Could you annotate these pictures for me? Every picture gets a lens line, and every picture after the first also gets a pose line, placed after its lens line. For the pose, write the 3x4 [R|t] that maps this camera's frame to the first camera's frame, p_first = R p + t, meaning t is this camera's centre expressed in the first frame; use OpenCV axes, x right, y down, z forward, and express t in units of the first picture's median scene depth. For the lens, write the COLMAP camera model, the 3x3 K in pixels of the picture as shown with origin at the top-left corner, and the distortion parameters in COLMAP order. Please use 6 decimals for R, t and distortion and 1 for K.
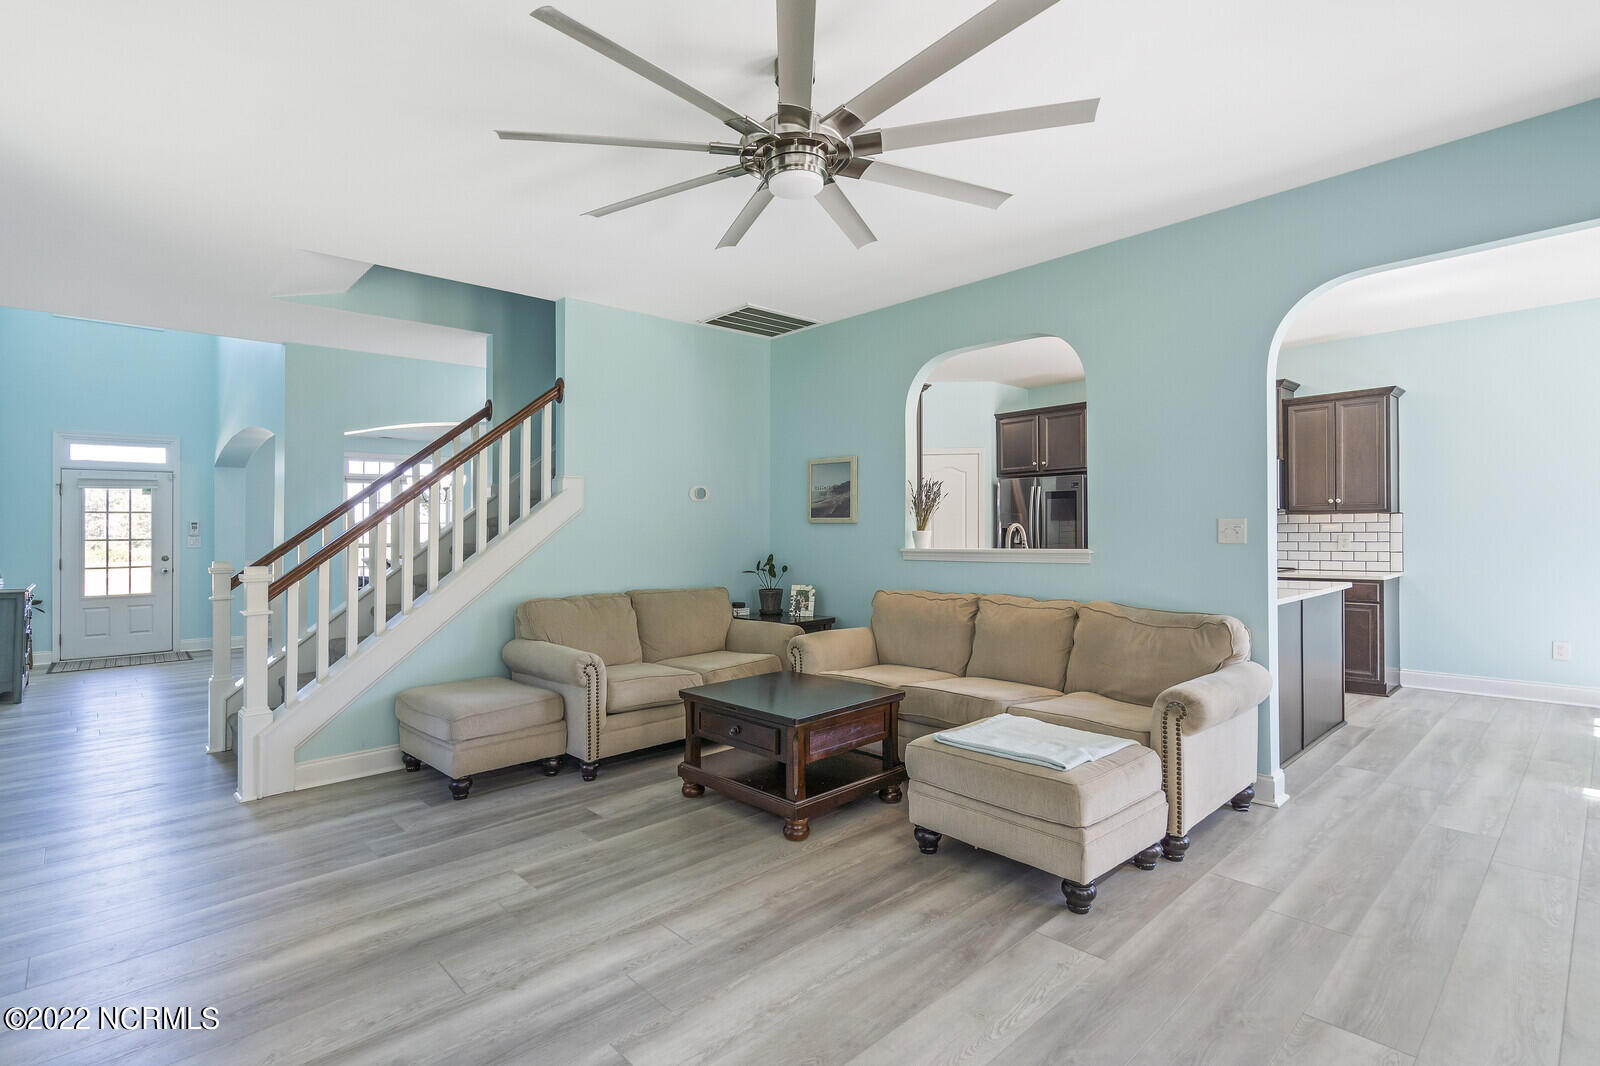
lens RADIAL K [[761.8, 0, 800.0], [0, 761.8, 533.0], [0, 0, 1]] dist [0.001189, 0.001378]
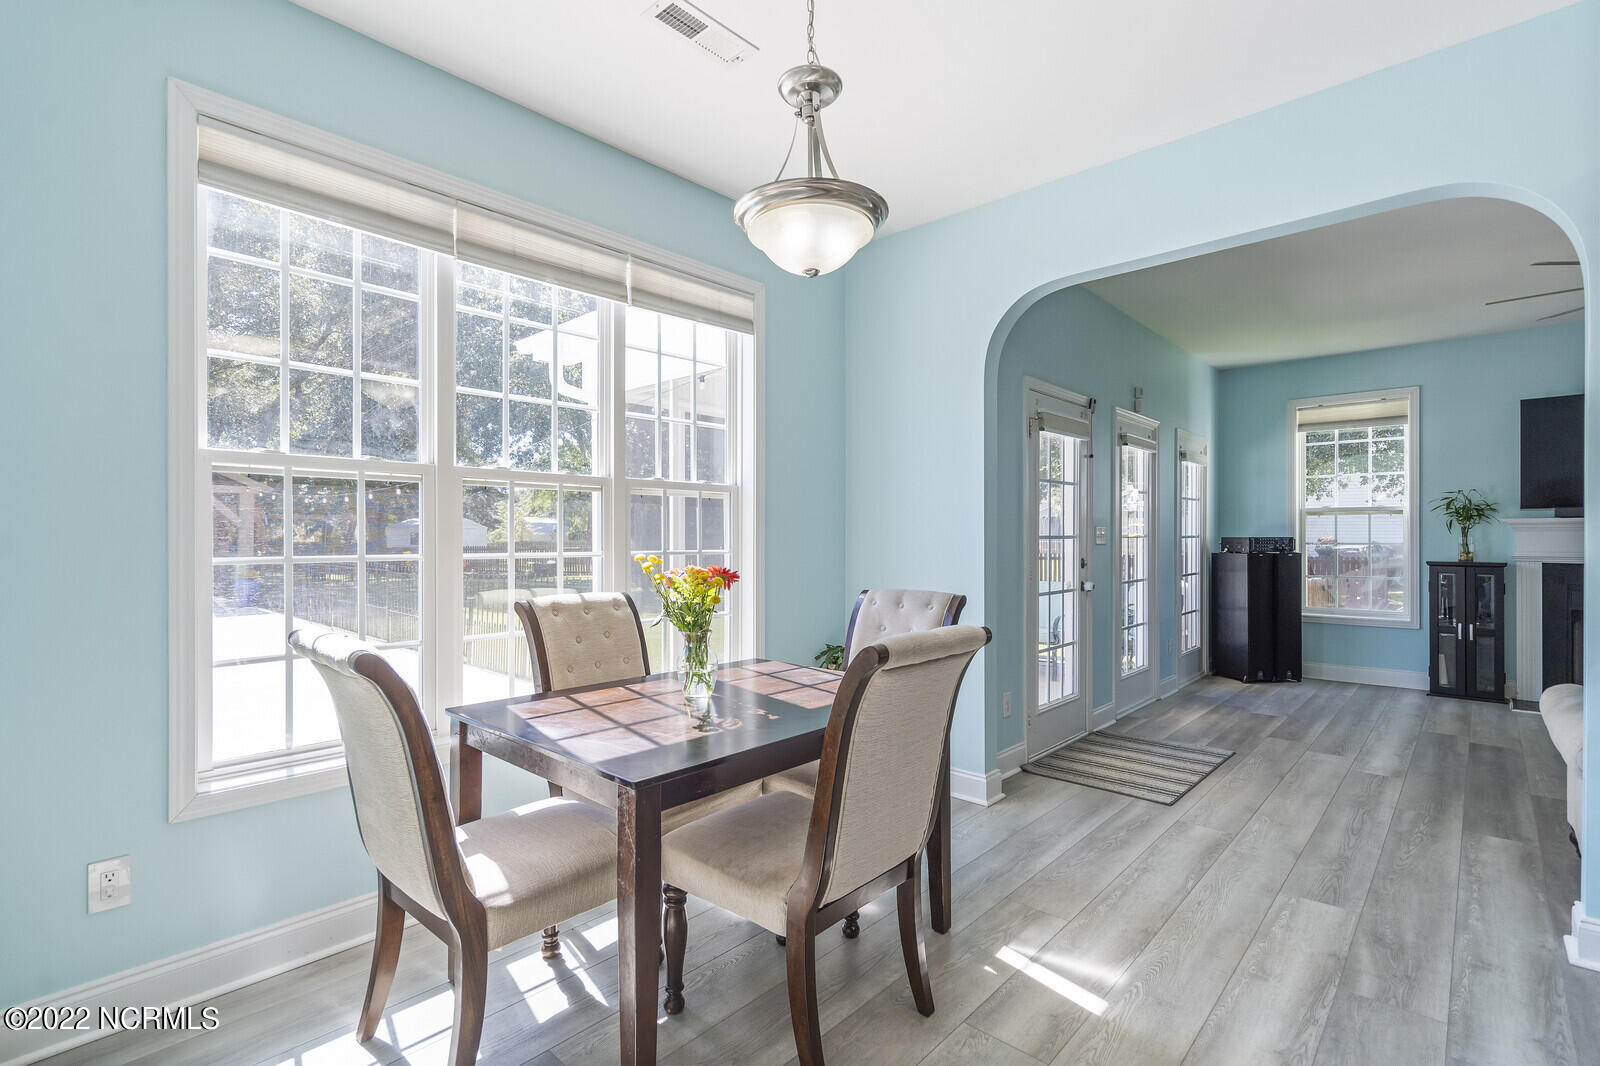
lens RADIAL K [[743.3, 0, 793.7], [0, 743.3, 542.7], [0, 0, 1]] dist [0.001226, 0.000453]
pose [[-0.997168, 0.016642, -0.073336, 1.763616], [0.016086, 0.999837, 0.008168, -0.019419], [0.073460, 0.006965, -0.997274, 2.087492]]
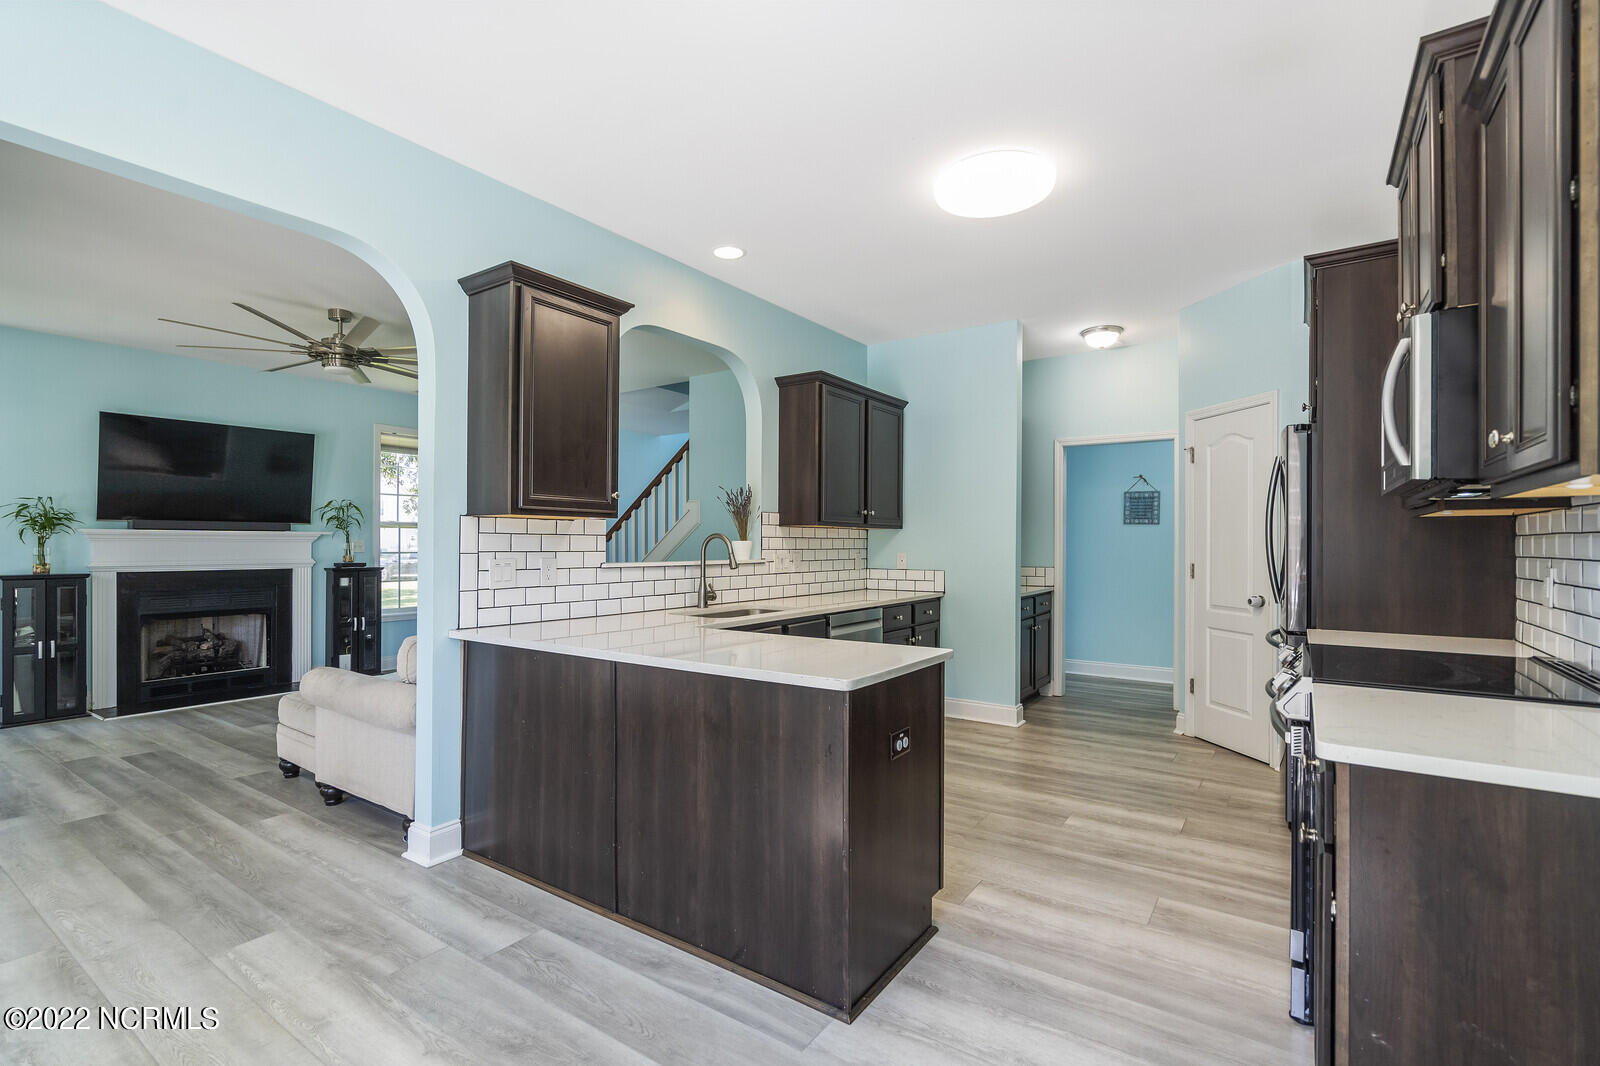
lens RADIAL K [[732.7, 0, 793.3], [0, 732.7, 544.5], [0, 0, 1]] dist [0.000267, -0.000099]
pose [[0.209727, 0.013300, -0.977670, 2.011770], [-0.001257, 0.999910, 0.013333, -0.023467], [0.977759, -0.001568, 0.209724, 1.635963]]
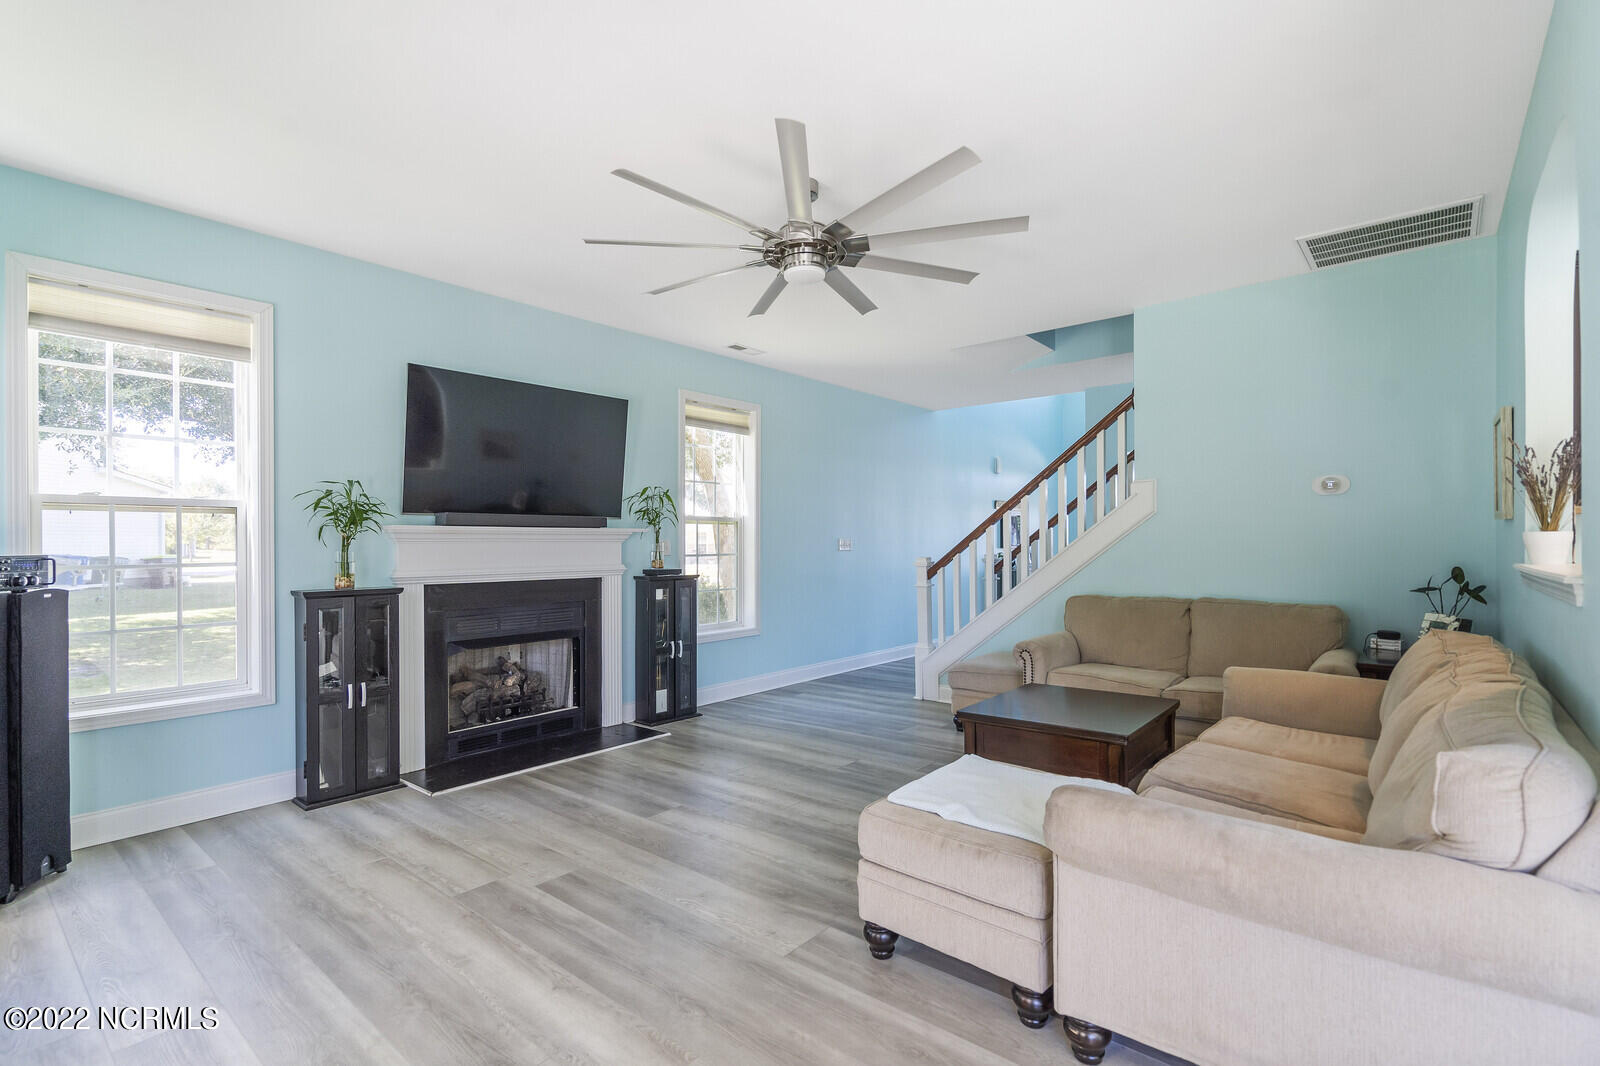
lens RADIAL K [[743.3, 0, 793.7], [0, 743.3, 542.7], [0, 0, 1]] dist [0.001226, 0.000453]
pose [[0.114922, 0.007188, -0.993348, 1.176609], [0.008715, 0.999928, 0.008244, -0.007059], [0.993336, -0.009604, 0.114851, 0.759241]]
